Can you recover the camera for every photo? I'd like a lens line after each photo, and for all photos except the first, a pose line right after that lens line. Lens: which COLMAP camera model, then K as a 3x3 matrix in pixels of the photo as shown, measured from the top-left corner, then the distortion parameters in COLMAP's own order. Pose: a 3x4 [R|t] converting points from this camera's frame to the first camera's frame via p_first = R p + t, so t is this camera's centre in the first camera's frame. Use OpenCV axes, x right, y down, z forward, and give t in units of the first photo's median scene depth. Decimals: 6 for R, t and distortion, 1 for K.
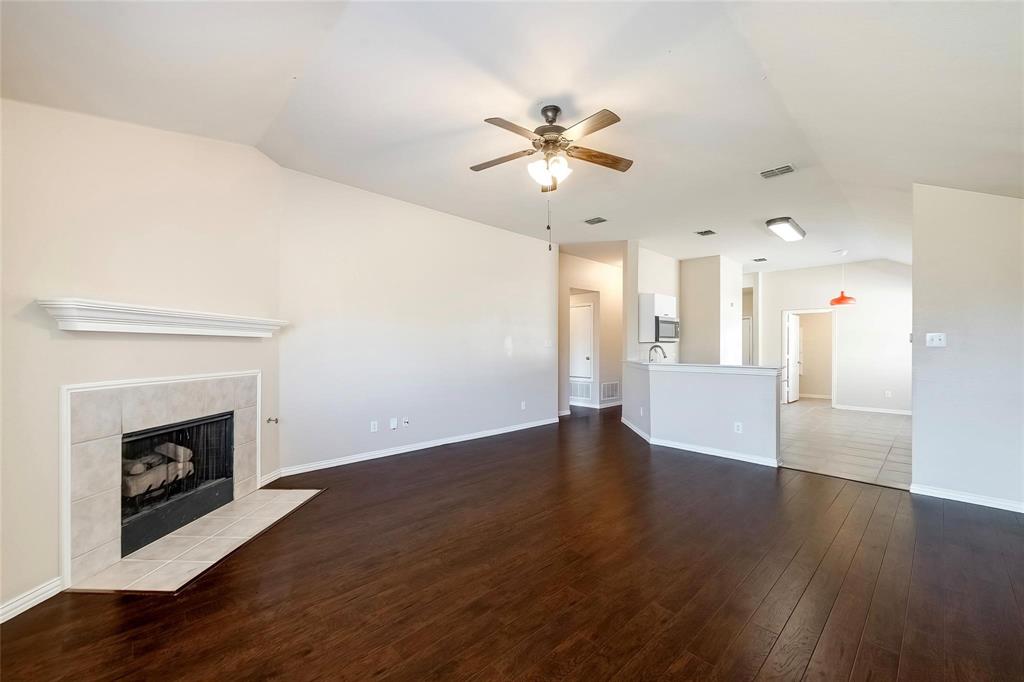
lens RADIAL K [[397.0, 0, 510.5], [0, 397.0, 344.6], [0, 0, 1]] dist [0.000751, 0.000040]
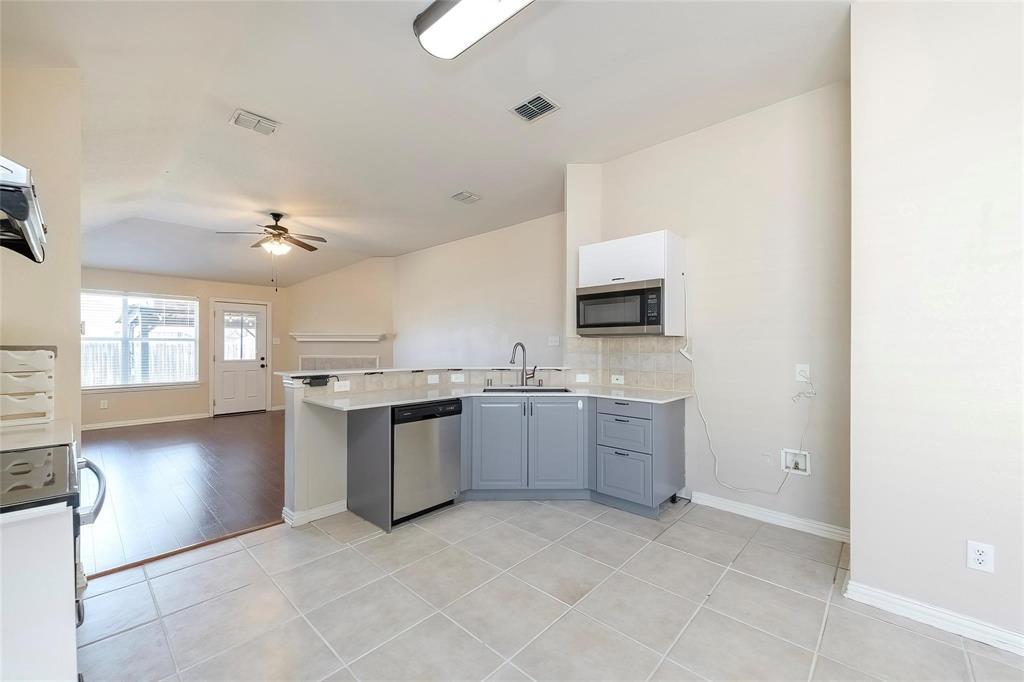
lens RADIAL K [[397.0, 0, 510.5], [0, 397.0, 344.6], [0, 0, 1]] dist [0.000751, 0.000040]
pose [[0.087561, -0.002764, -0.996155, 1.949824], [0.003884, 0.999989, -0.002433, 0.012341], [0.996152, -0.003656, 0.087571, 1.853800]]
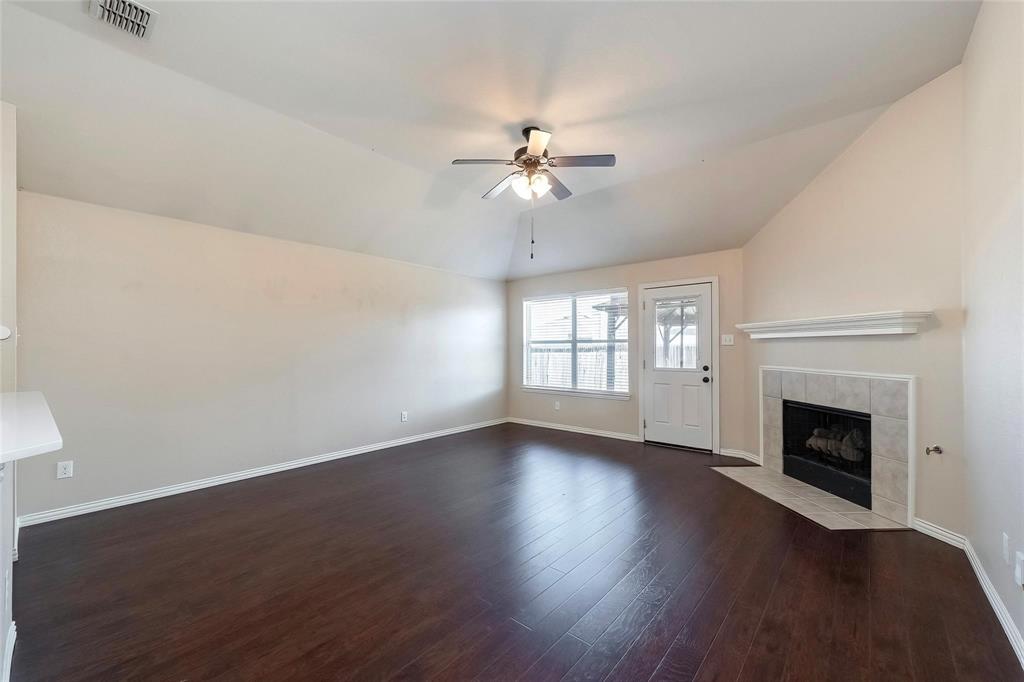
lens RADIAL K [[414.1, 0, 505.4], [0, 414.1, 344.3], [0, 0, 1]] dist [0.015064, 0.000037]
pose [[-0.993291, 0.003760, -0.115579, 0.294057], [0.005485, 0.999878, -0.014605, 0.013360], [0.115510, -0.015141, -0.993191, 2.072913]]
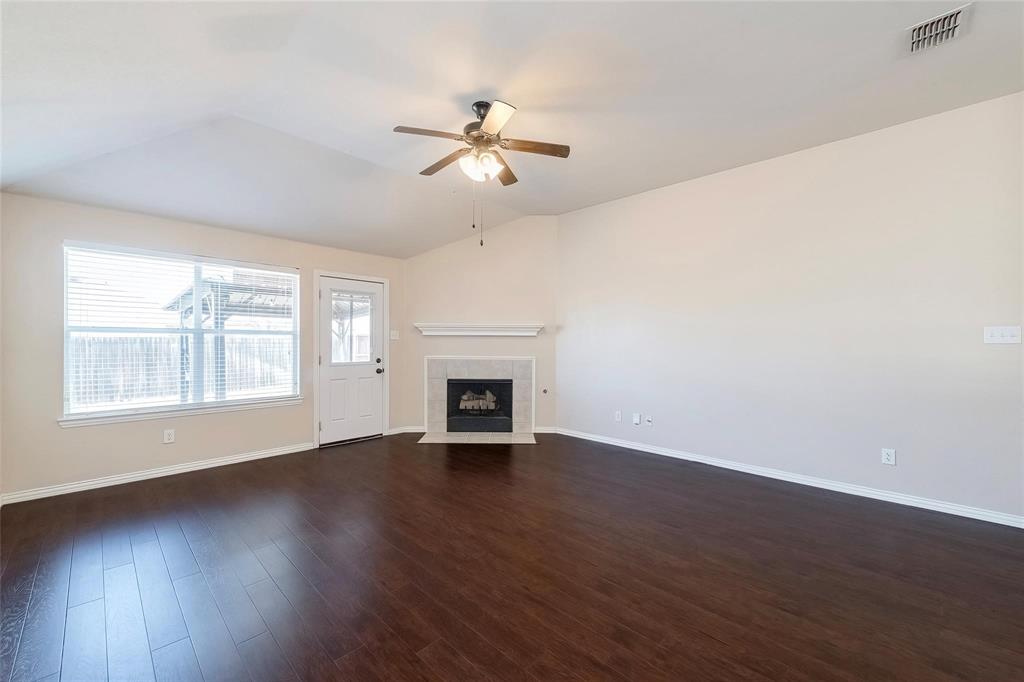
lens RADIAL K [[397.0, 0, 510.5], [0, 397.0, 344.6], [0, 0, 1]] dist [0.000751, 0.000040]
pose [[0.063108, 0.008604, -0.997970, 1.081176], [0.000410, 0.999963, 0.008647, 0.004426], [0.998007, -0.000955, 0.063103, 0.976823]]
